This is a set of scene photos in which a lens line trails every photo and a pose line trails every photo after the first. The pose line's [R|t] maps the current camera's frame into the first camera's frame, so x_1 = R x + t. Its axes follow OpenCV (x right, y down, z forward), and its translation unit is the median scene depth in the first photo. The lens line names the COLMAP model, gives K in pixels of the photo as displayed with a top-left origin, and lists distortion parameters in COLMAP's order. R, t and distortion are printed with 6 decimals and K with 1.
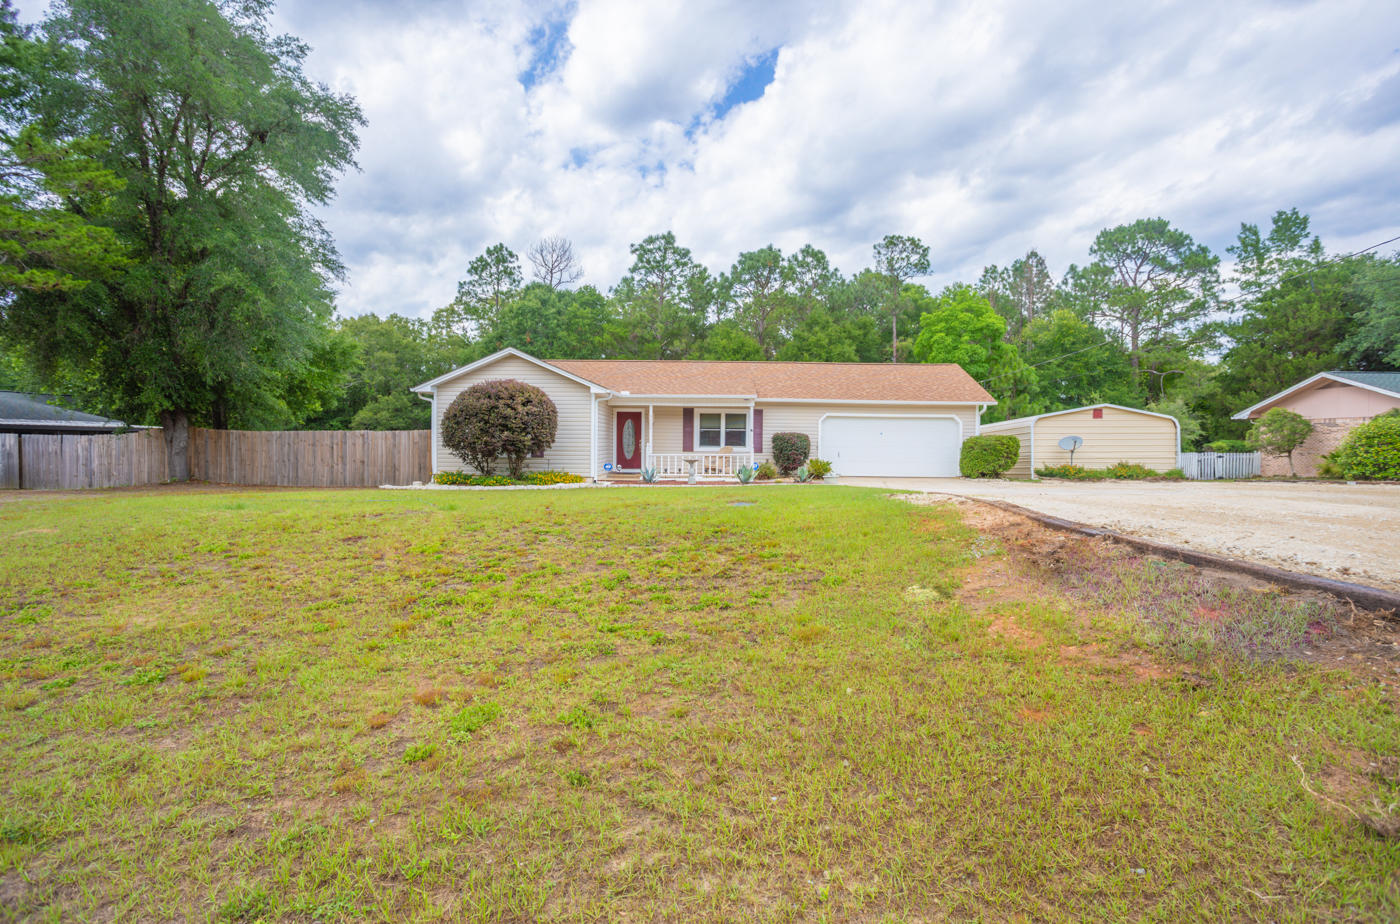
lens RADIAL K [[675.0, 0, 700.0], [0, 675.0, 462.0], [0, 0, 1]] dist [-0.056016, -0.000015]
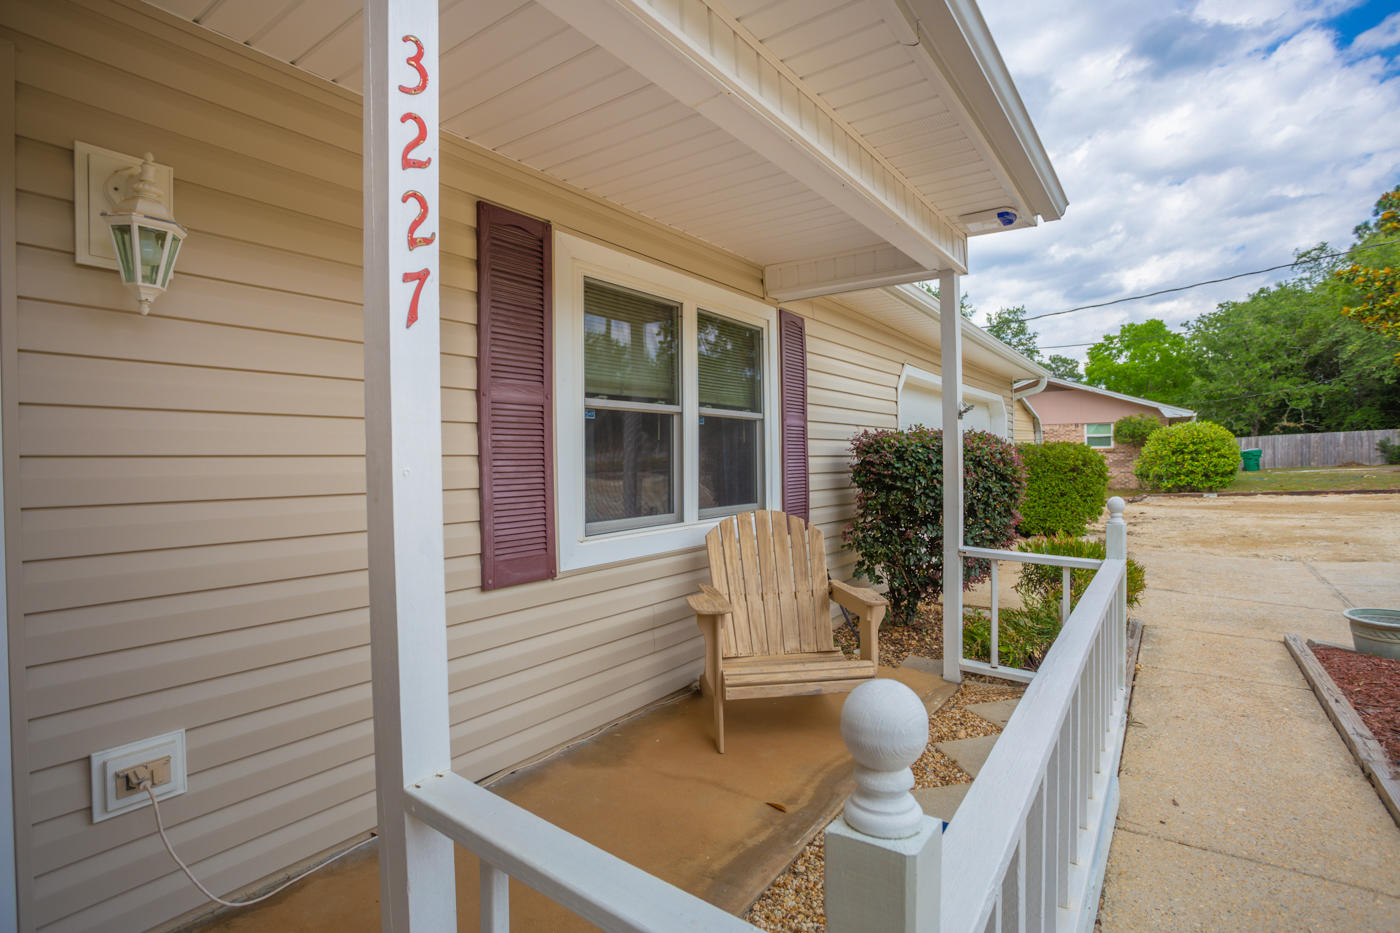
lens RADIAL K [[690.5, 0, 705.9], [0, 690.5, 465.0], [0, 0, 1]] dist [-0.075776, 0.035932]
pose [[0.560552, -0.026448, 0.827697, -0.045849], [0.046458, 0.998920, 0.000456, -0.016103], [-0.826815, 0.038198, 0.561176, 0.421857]]
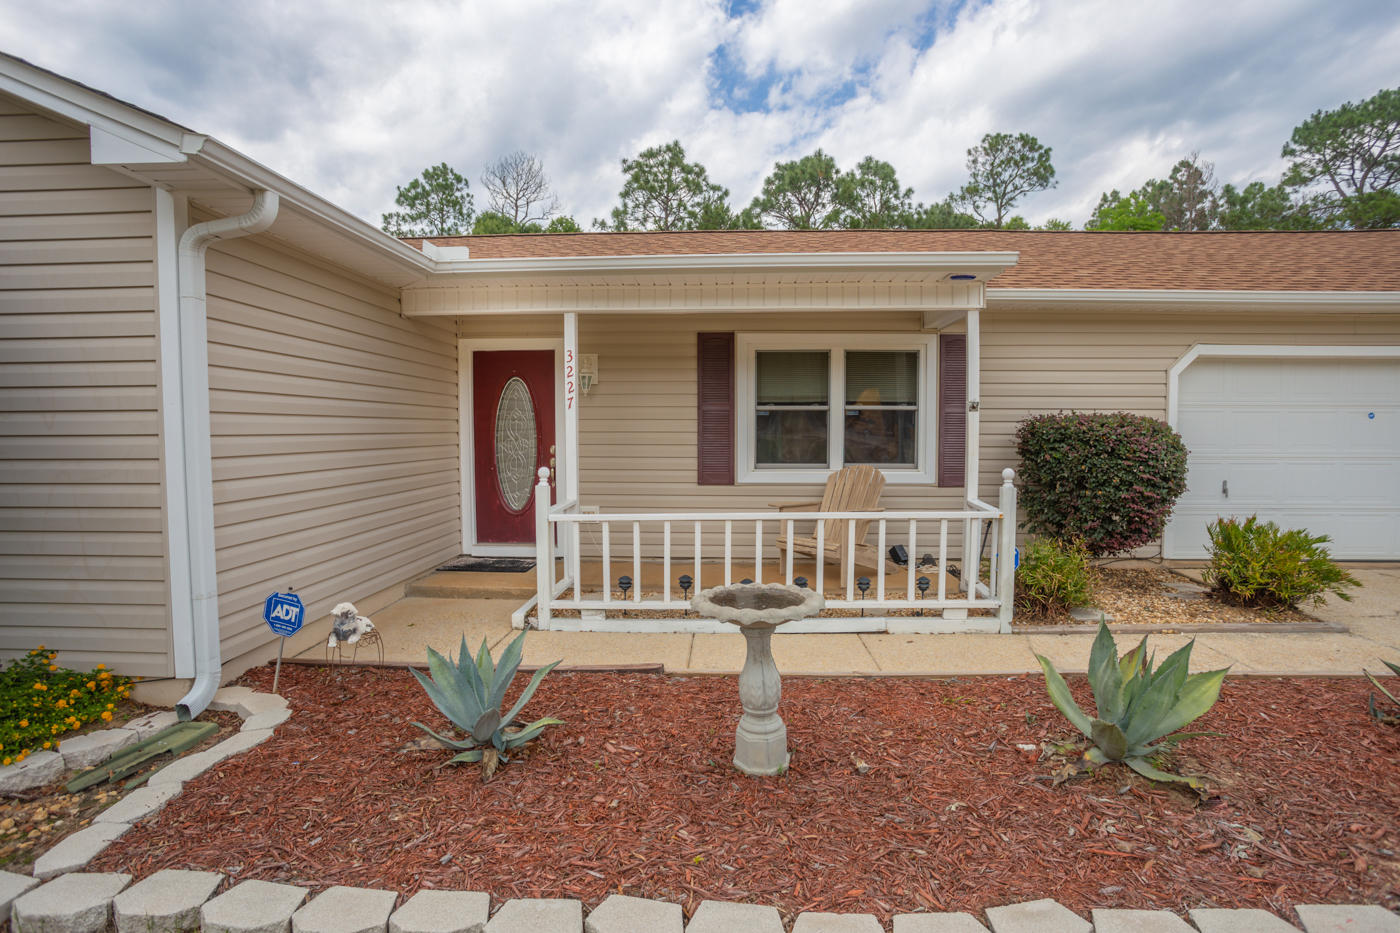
lens RADIAL K [[693.0, 0, 705.7], [0, 693.0, 459.5], [0, 0, 1]] dist [-0.076981, 0.000524]
pose [[0.999788, -0.012938, -0.016003, -0.008114], [0.013127, 0.999845, 0.011771, -0.013768], [0.015848, -0.011979, 0.999803, 0.327516]]
